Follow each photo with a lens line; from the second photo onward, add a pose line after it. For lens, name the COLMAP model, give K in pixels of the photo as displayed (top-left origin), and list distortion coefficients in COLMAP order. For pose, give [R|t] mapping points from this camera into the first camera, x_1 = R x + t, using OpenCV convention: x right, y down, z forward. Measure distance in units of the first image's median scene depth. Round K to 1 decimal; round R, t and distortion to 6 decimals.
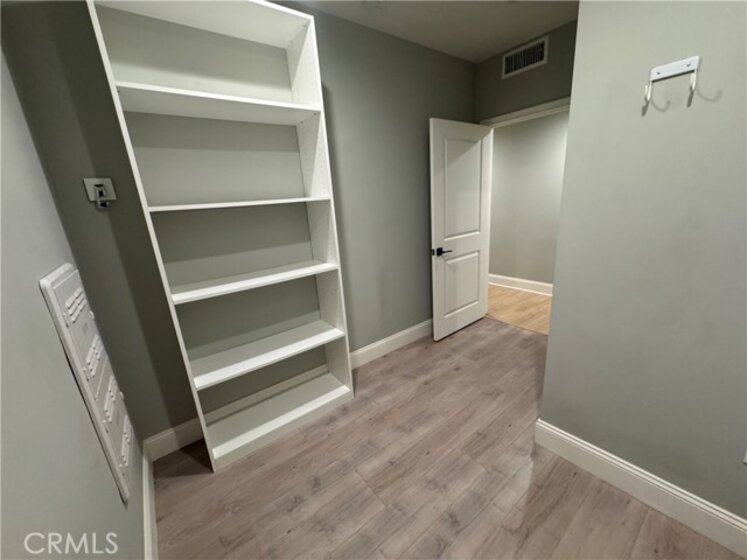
lens RADIAL K [[296.8, 0, 374.2], [0, 296.8, 281.1], [0, 0, 1]] dist [-0.001626, -0.000791]
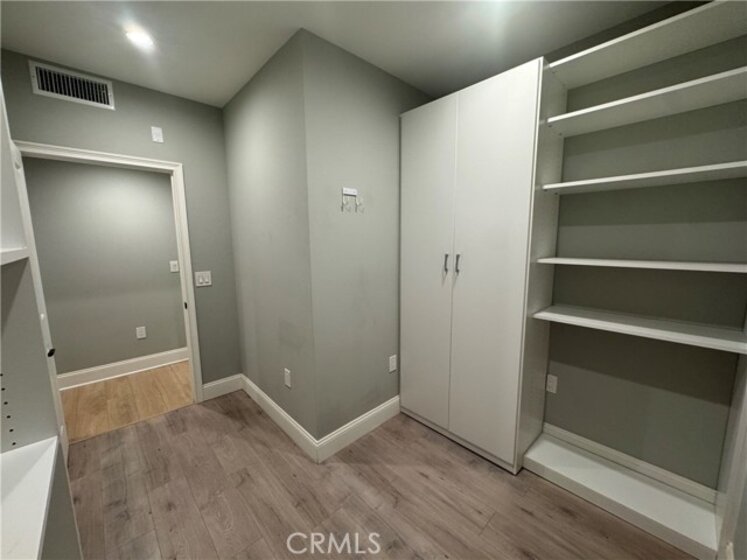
lens RADIAL K [[296.8, 0, 374.0], [0, 296.8, 279.8], [0, 0, 1]] dist [-0.001626, -0.000791]
pose [[-0.098675, -0.064290, 0.993041, -0.398102], [0.279147, 0.956056, 0.089634, -0.123427], [-0.955165, 0.286049, -0.076392, 0.480566]]
